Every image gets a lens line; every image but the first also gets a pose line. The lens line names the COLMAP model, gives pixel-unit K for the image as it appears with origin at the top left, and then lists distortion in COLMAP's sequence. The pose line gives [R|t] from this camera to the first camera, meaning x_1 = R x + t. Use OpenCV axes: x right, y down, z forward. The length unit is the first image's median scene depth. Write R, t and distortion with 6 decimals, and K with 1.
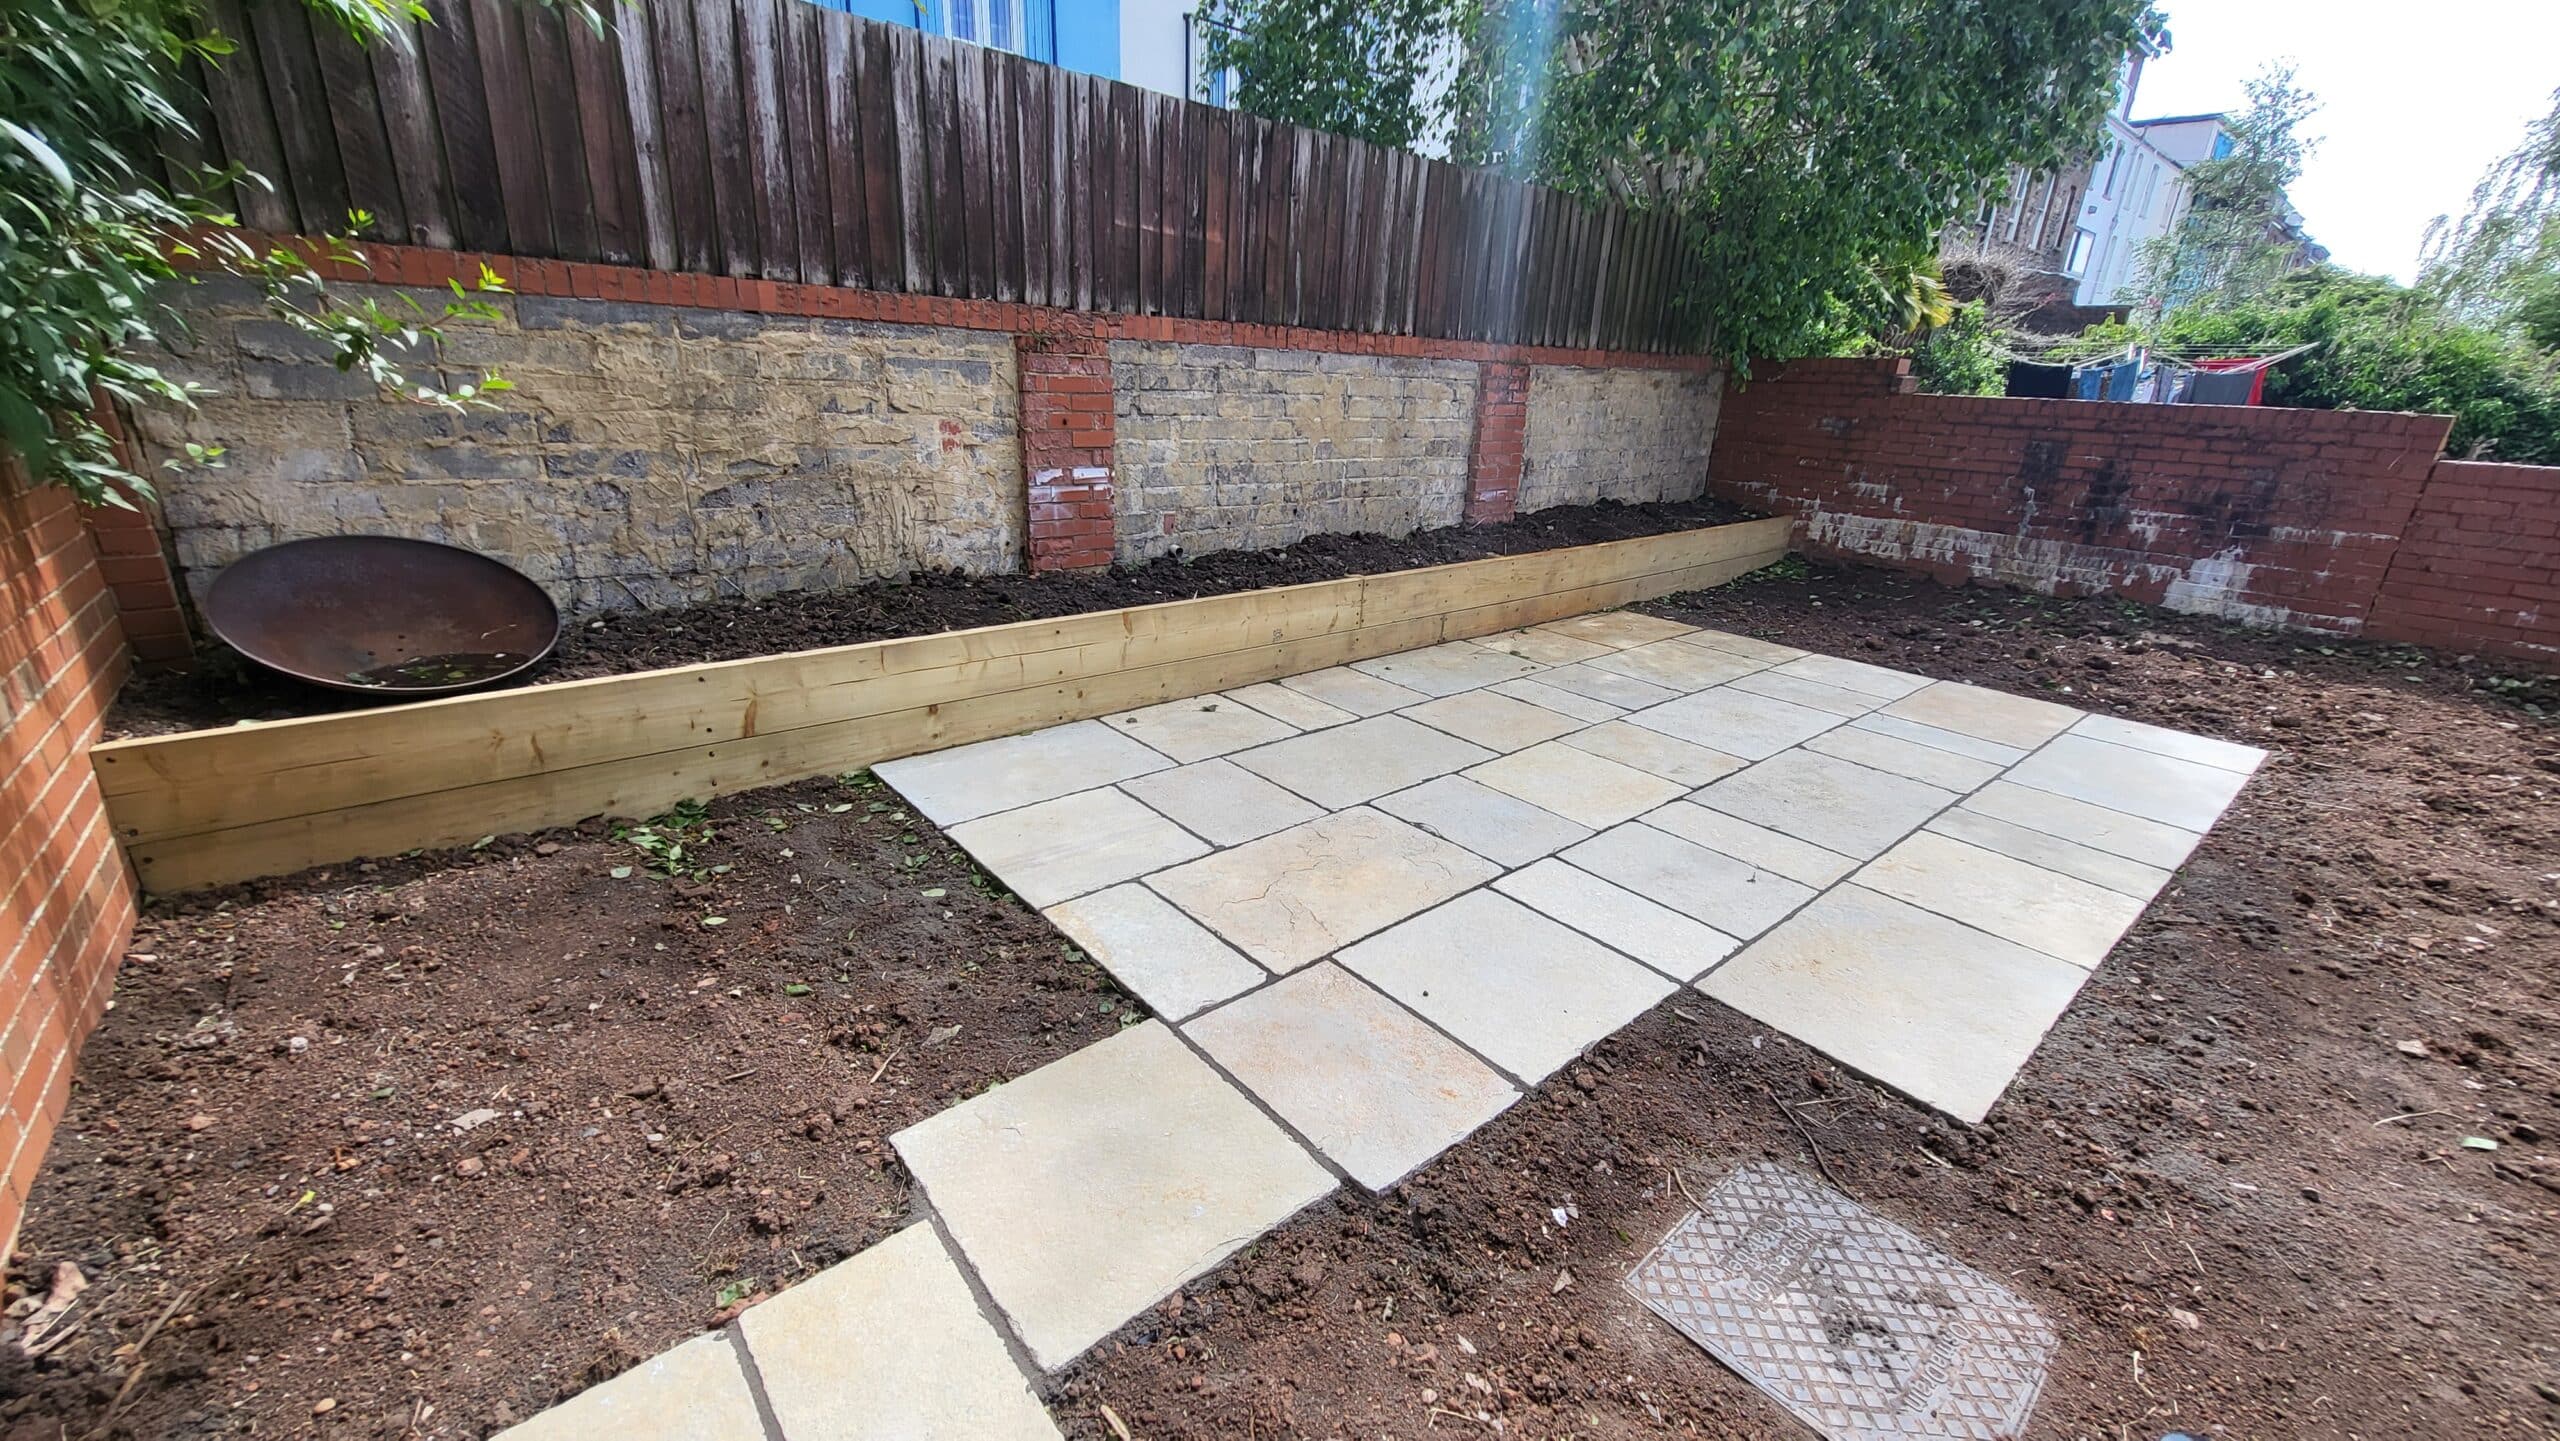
lens RADIAL K [[1004.9, 0, 1261.6], [0, 1004.9, 730.5], [0, 0, 1]] dist [0.010201, -0.005929]
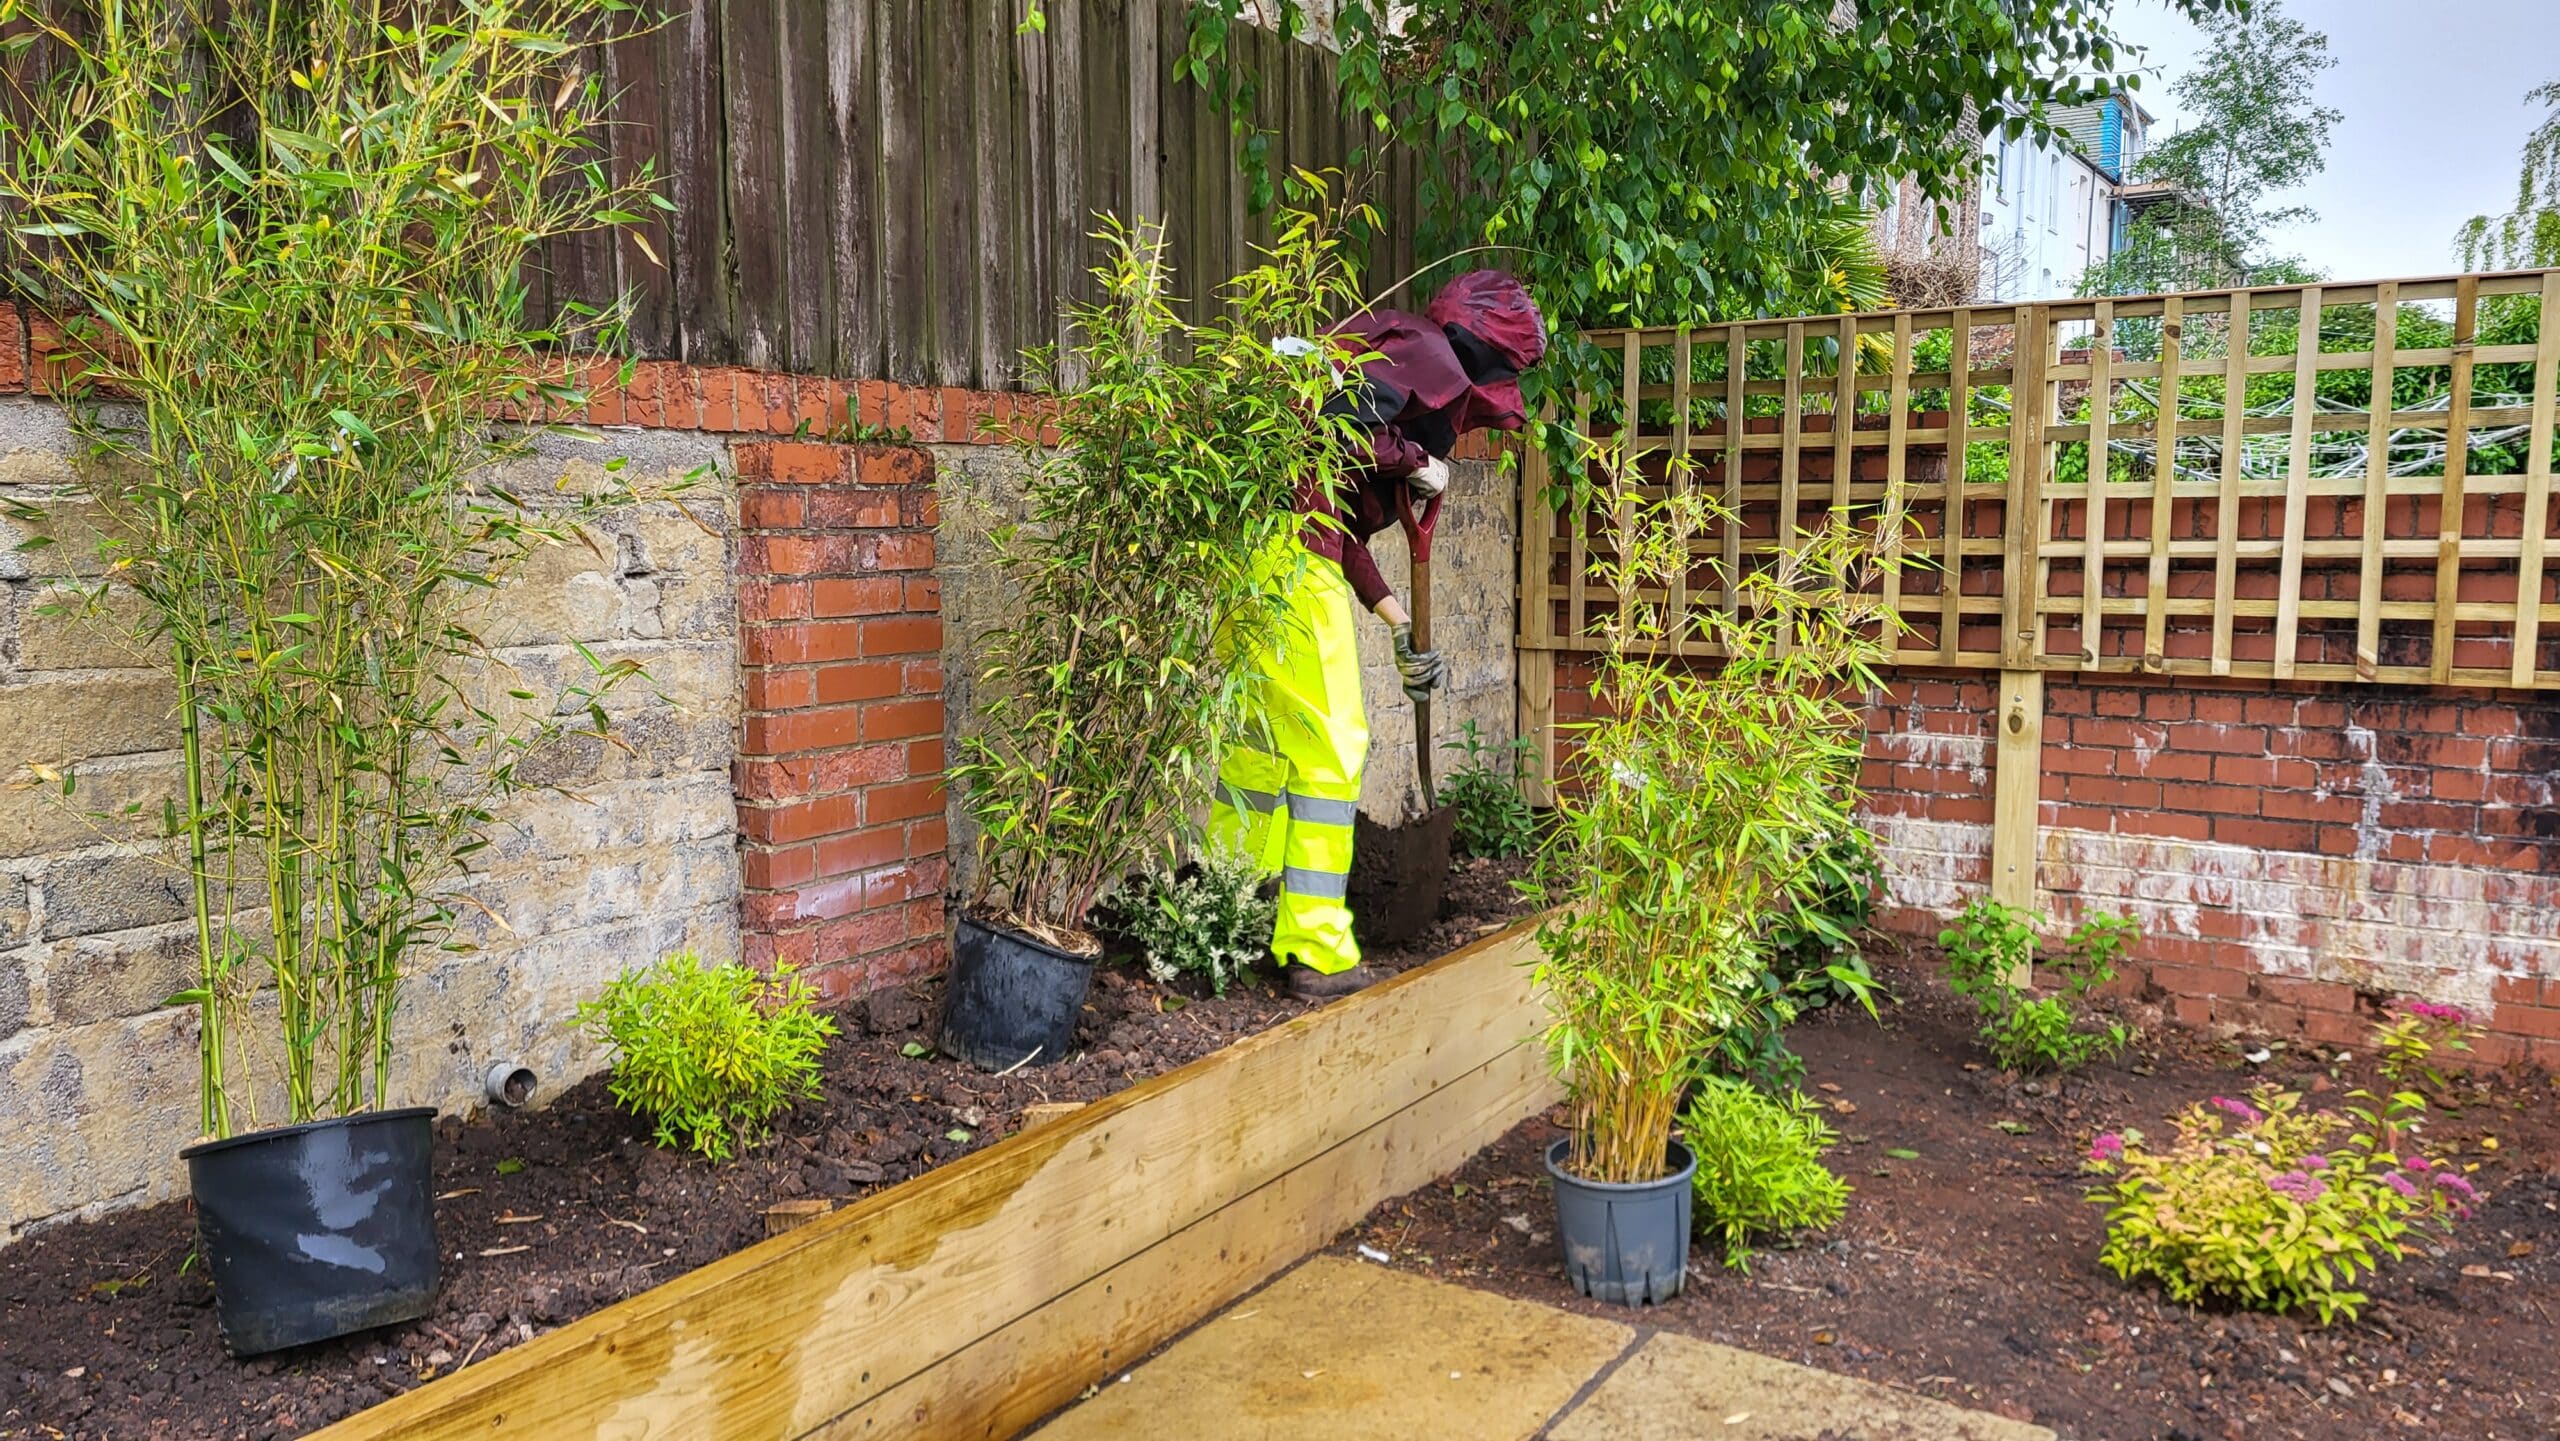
lens RADIAL K [[1902.2, 0, 1255.4], [0, 1902.2, 725.2], [0, 0, 1]] dist [0.061997, -0.053955]
pose [[0.955607, -0.070154, 0.286170, 0.255460], [0.134105, 0.968369, -0.210422, -0.205374], [-0.262356, 0.239458, 0.934788, 0.630613]]
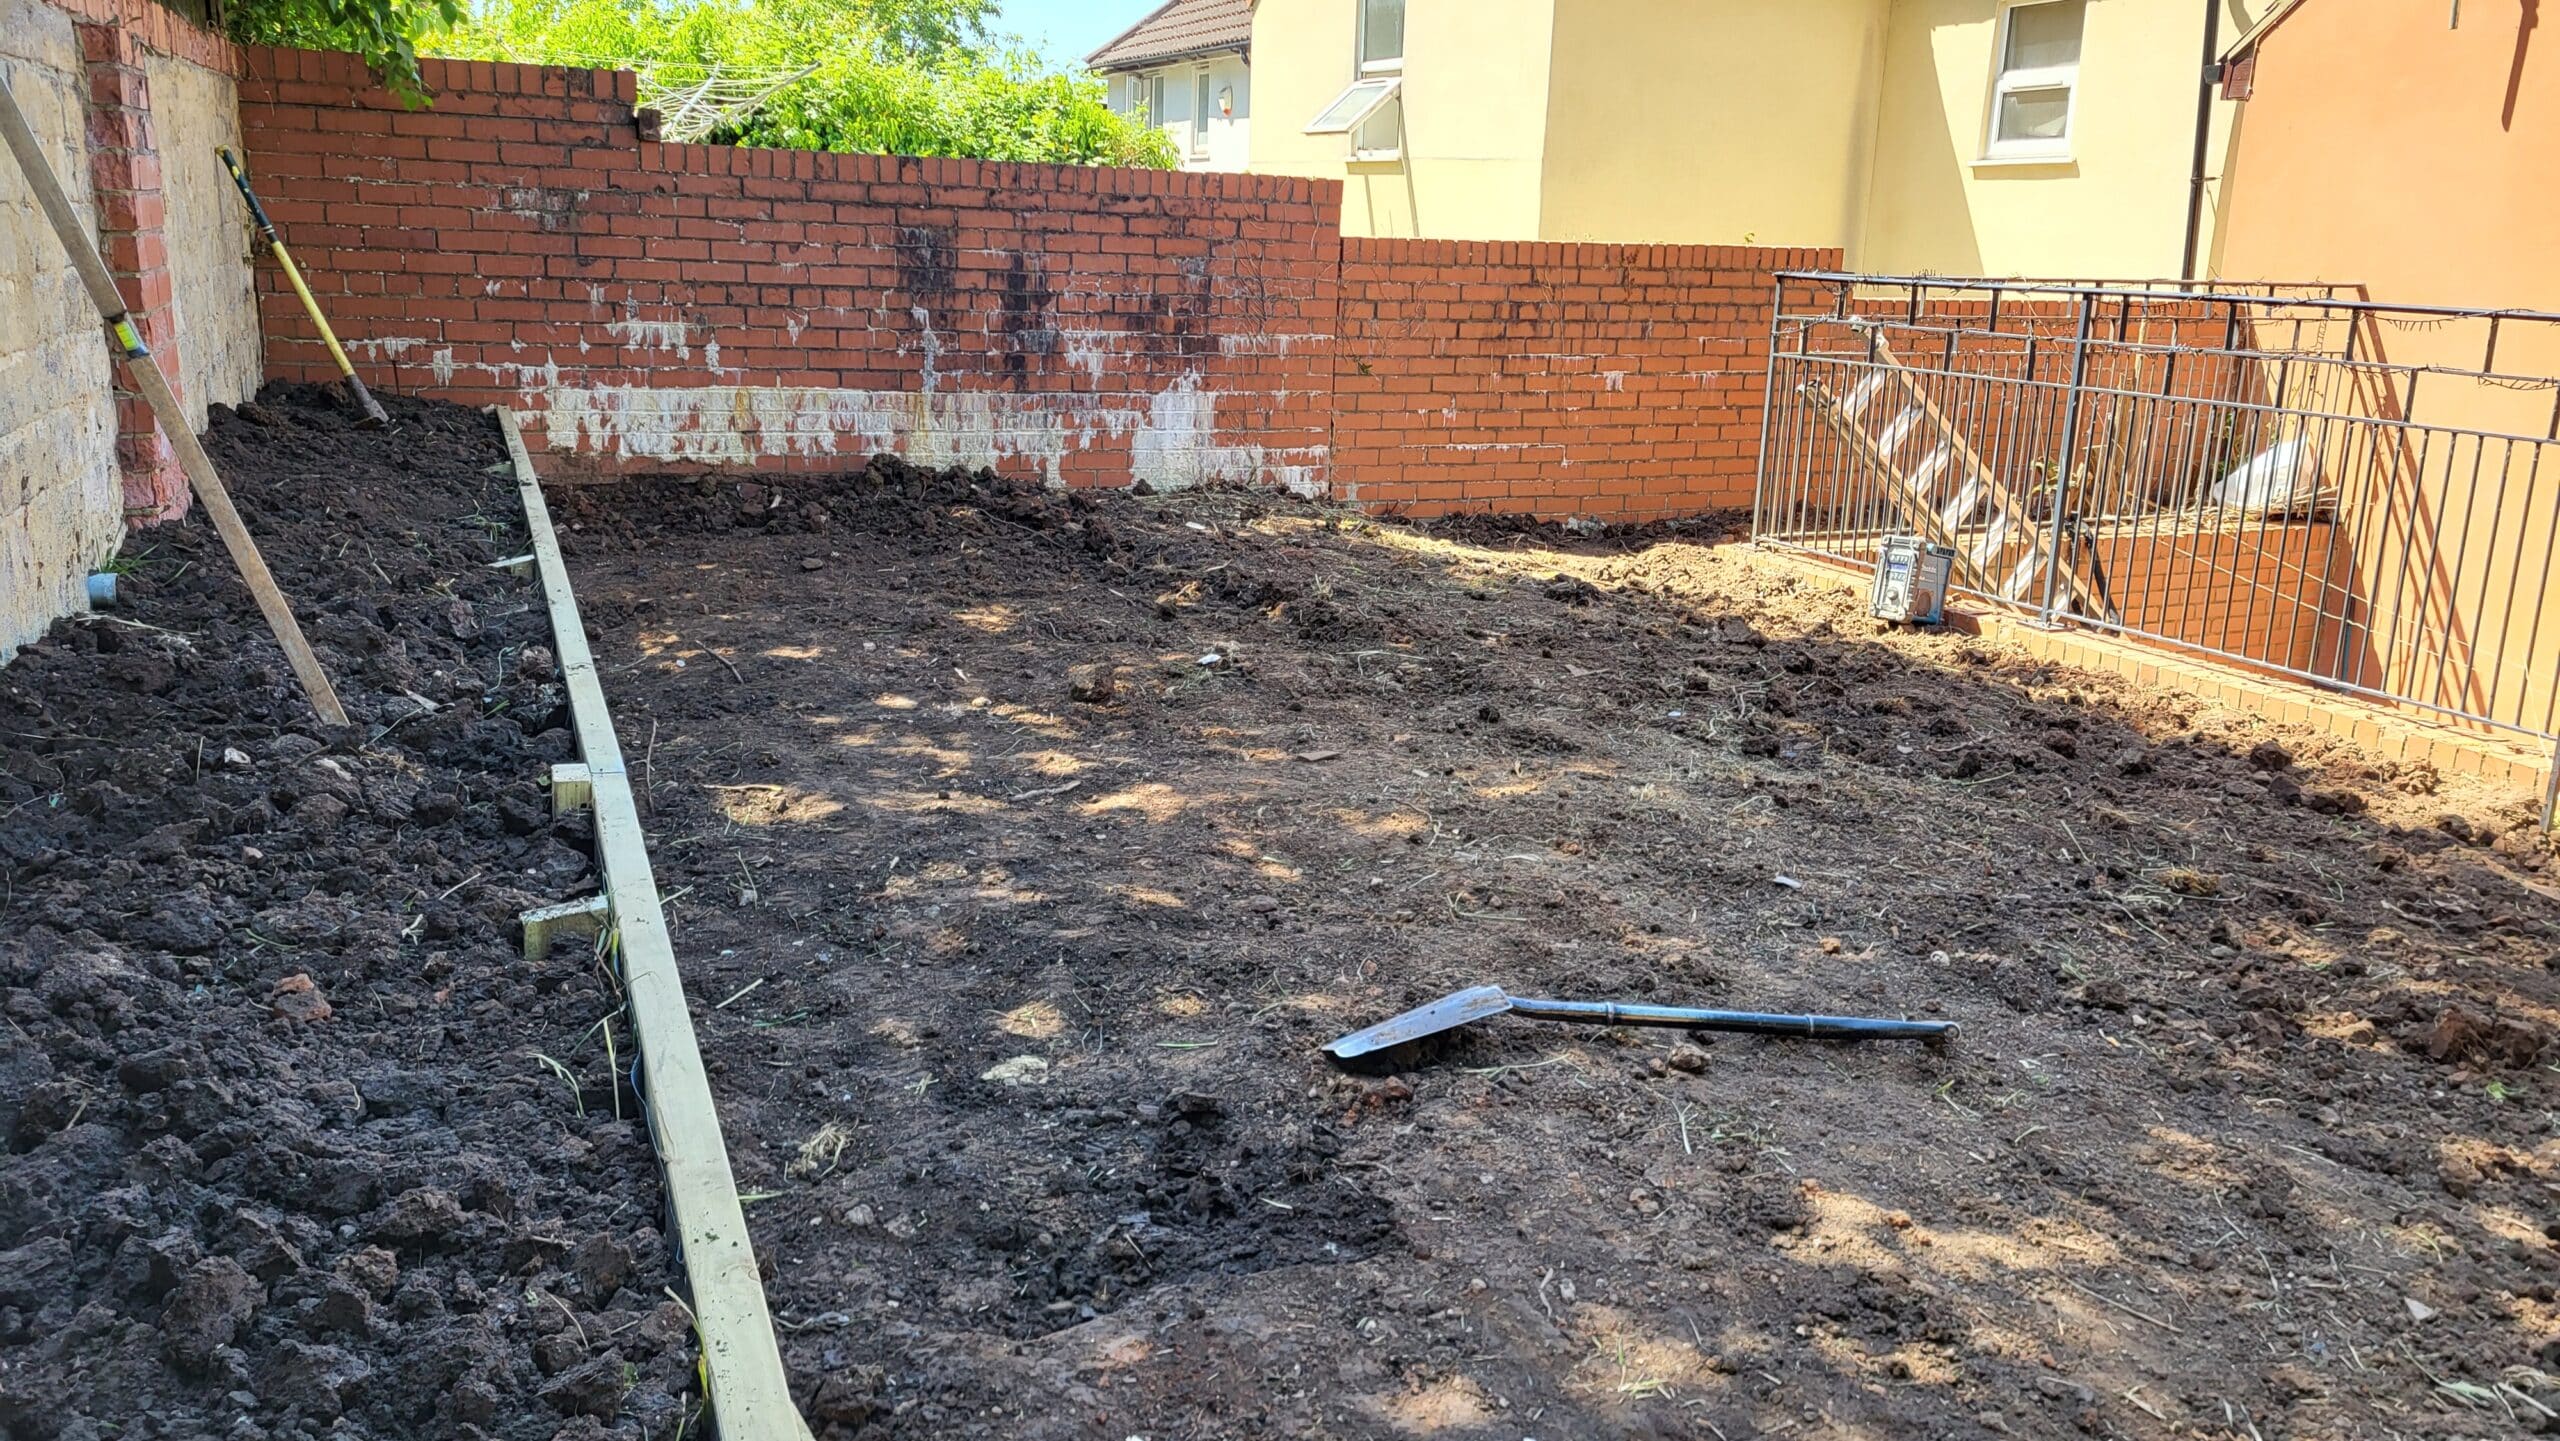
lens RADIAL K [[1927.0, 0, 1298.2], [0, 1927.0, 674.8], [0, 0, 1]] dist [0.058627, -0.040315]
pose [[0.294193, -0.237666, 0.925724, -0.339513], [0.298661, 0.942943, 0.147173, -0.194699], [-0.907883, 0.233181, 0.348389, 0.645914]]
